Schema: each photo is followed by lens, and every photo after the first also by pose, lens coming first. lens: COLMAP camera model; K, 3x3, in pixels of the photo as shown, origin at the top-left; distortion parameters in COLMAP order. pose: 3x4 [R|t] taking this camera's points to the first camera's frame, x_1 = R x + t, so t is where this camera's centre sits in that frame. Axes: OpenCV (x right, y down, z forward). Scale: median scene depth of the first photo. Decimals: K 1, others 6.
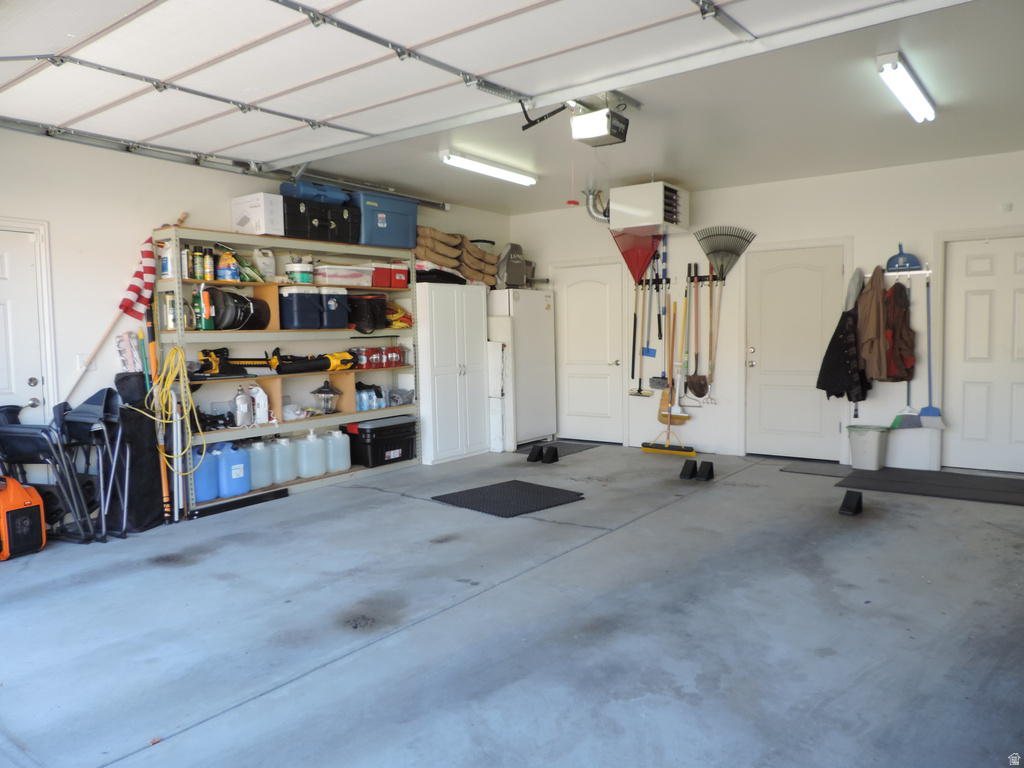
lens RADIAL K [[732.0, 0, 516.8], [0, 732.0, 380.8], [0, 0, 1]] dist [-0.008753, -0.006802]
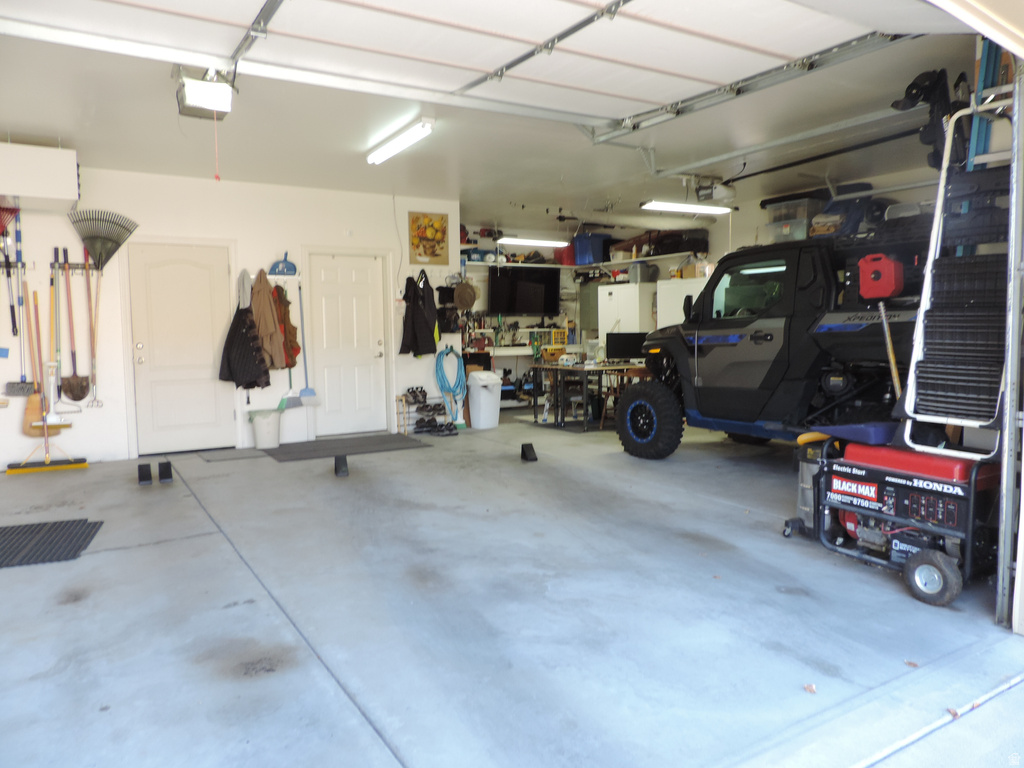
lens RADIAL K [[732.0, 0, 516.8], [0, 732.0, 380.8], [0, 0, 1]] dist [-0.008753, -0.006802]
pose [[0.370478, -0.059266, 0.926948, -0.439772], [0.067309, 0.997052, 0.036846, 0.001622], [-0.926399, 0.048741, 0.373375, 0.218466]]
